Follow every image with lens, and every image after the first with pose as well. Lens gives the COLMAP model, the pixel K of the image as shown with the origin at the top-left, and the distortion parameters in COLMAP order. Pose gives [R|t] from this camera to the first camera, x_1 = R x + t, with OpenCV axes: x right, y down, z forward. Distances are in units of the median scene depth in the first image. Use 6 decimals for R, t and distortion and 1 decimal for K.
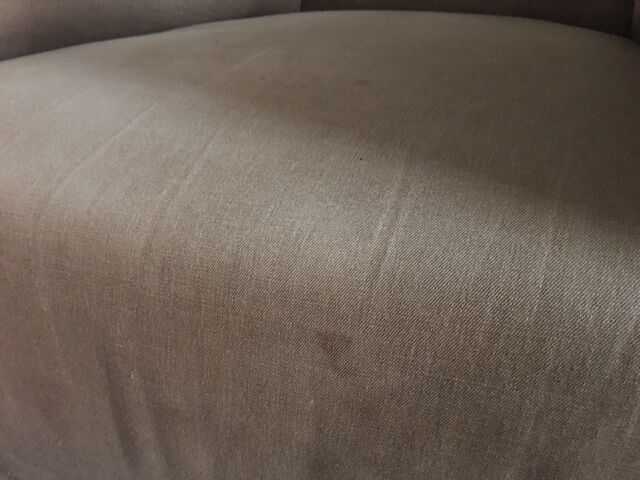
lens RADIAL K [[568.3, 0, 320.0], [0, 568.3, 240.0], [0, 0, 1]] dist [0.031410, -0.001184]
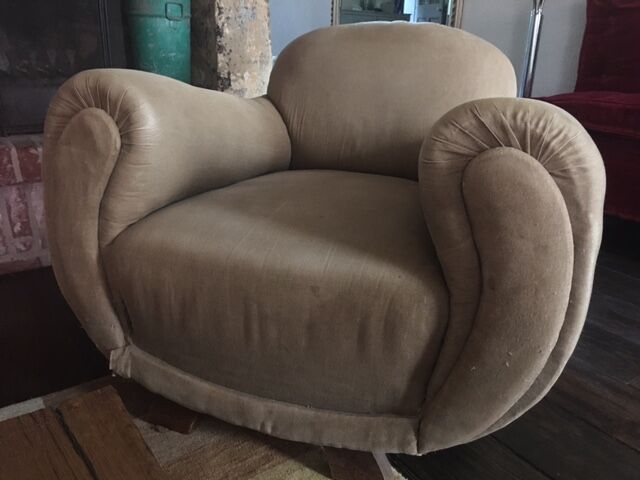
lens RADIAL K [[568.3, 0, 320.0], [0, 568.3, 240.0], [0, 0, 1]] dist [0.031410, -0.001184]
pose [[0.997642, -0.001814, 0.068615, -0.200680], [0.010496, 0.991926, -0.126385, 0.330929], [-0.067832, 0.126807, 0.989605, -2.822714]]
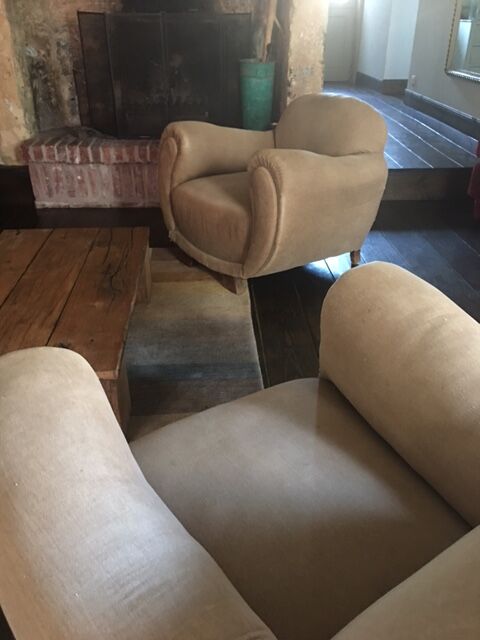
lens RADIAL K [[568.3, 0, 240.0], [0, 568.3, 320.0], [0, 0, 1]] dist [0.031410, -0.001184]
pose [[0.886044, 0.216173, -0.410116, 5.021420], [-0.205762, 0.976098, 0.069960, 1.289381], [0.415437, 0.022399, 0.909346, -8.313255]]
